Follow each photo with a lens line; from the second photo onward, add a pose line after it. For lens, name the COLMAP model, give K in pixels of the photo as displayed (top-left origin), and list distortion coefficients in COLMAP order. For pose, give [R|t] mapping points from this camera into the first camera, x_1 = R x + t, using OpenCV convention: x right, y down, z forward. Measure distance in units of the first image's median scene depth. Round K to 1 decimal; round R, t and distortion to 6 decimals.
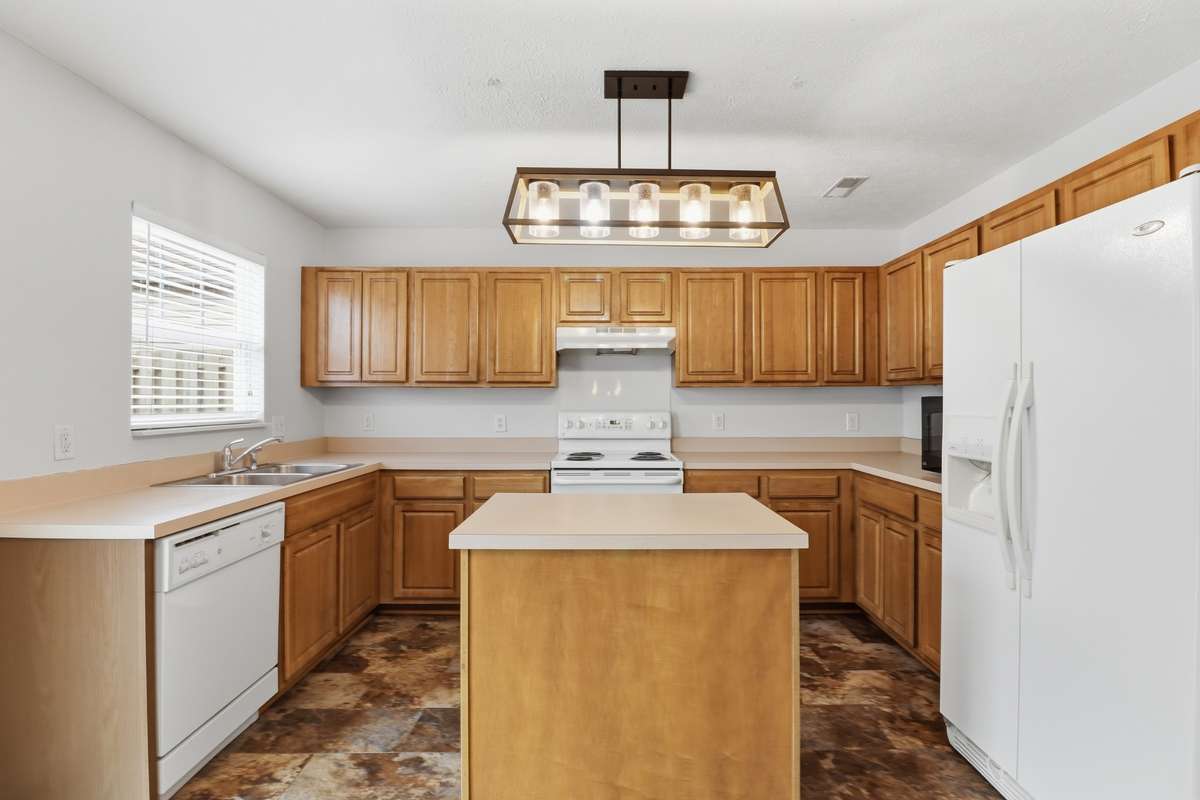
lens RADIAL K [[585.3, 0, 588.1], [0, 585.3, 389.1], [0, 0, 1]] dist [-0.013710, -0.001311]
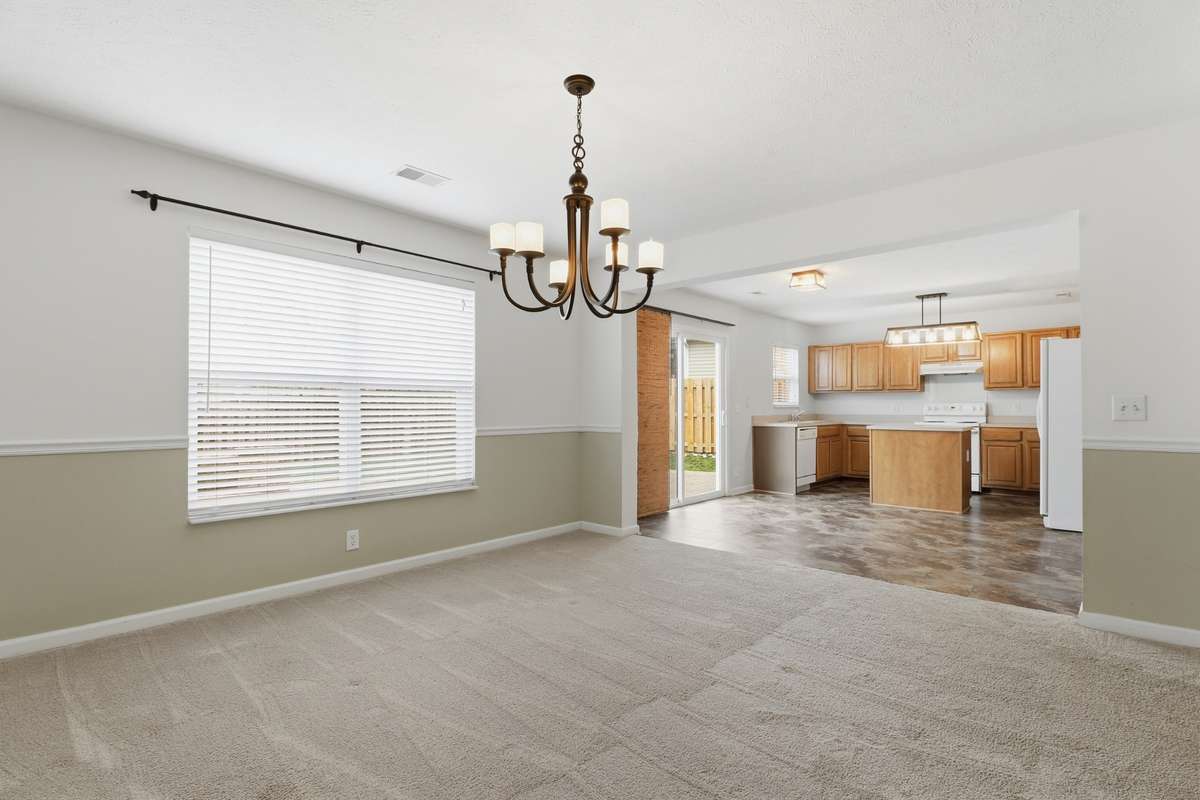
lens RADIAL K [[585.3, 0, 602.2], [0, 585.3, 400.5], [0, 0, 1]] dist [-0.013710, -0.001311]
pose [[0.773704, -0.010074, -0.633467, 0.436835], [0.014030, 0.999901, 0.001235, 0.013086], [0.633392, -0.009843, 0.773768, -1.580891]]
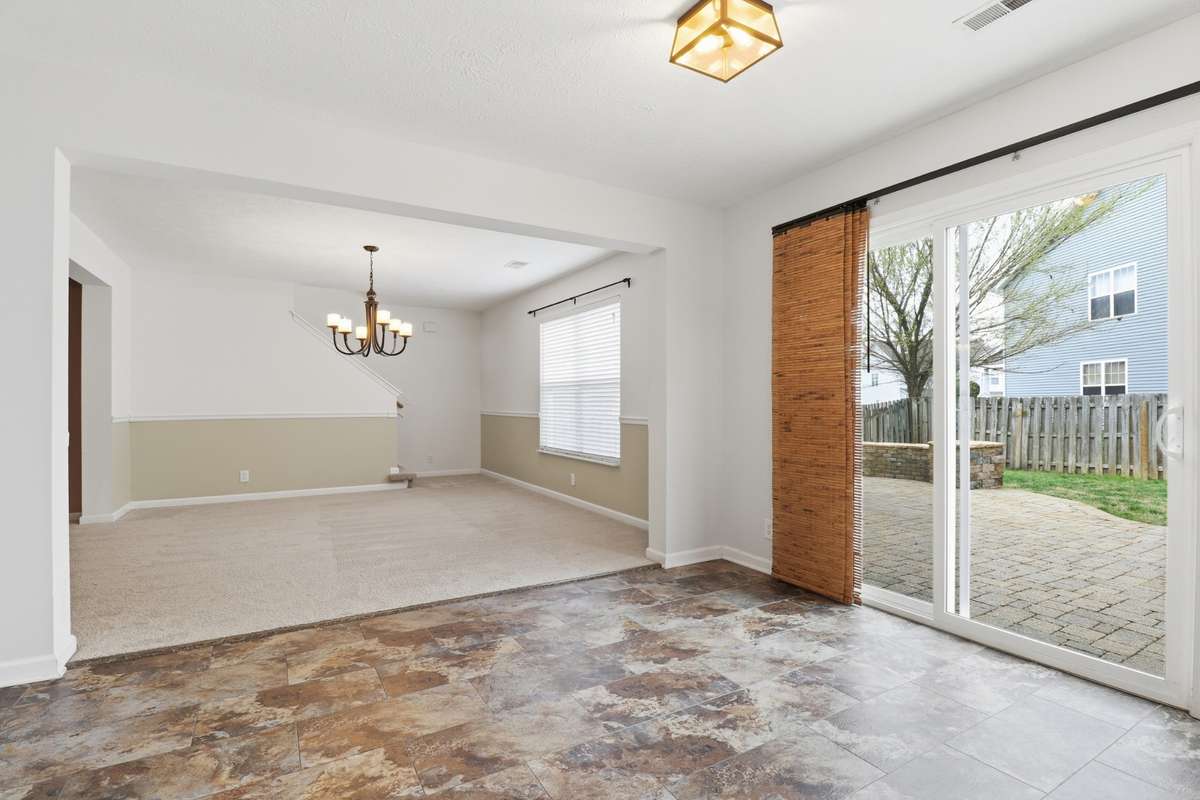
lens RADIAL K [[585.3, 0, 607.4], [0, 585.3, 401.8], [0, 0, 1]] dist [-0.013710, -0.001311]
pose [[-0.852906, 0.001362, -0.522063, 0.247262], [0.010930, 0.999824, -0.015248, 0.053928], [0.521950, -0.018712, -0.852771, 0.451182]]
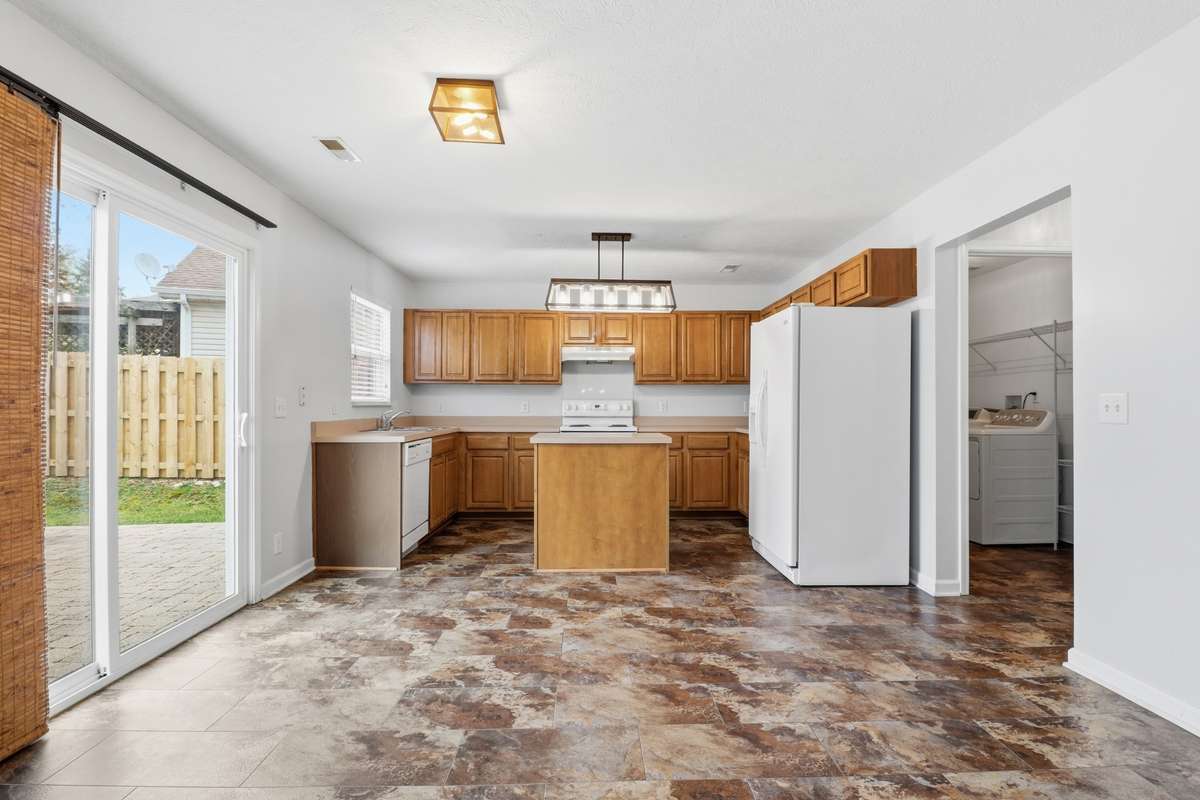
lens RADIAL K [[585.3, 0, 618.2], [0, 585.3, 406.6], [0, 0, 1]] dist [-0.013710, -0.001311]
pose [[0.997278, -0.000417, 0.073735, -0.019161], [-0.001099, 0.999789, 0.020520, 0.027758], [-0.073728, -0.020545, 0.997067, -0.672737]]
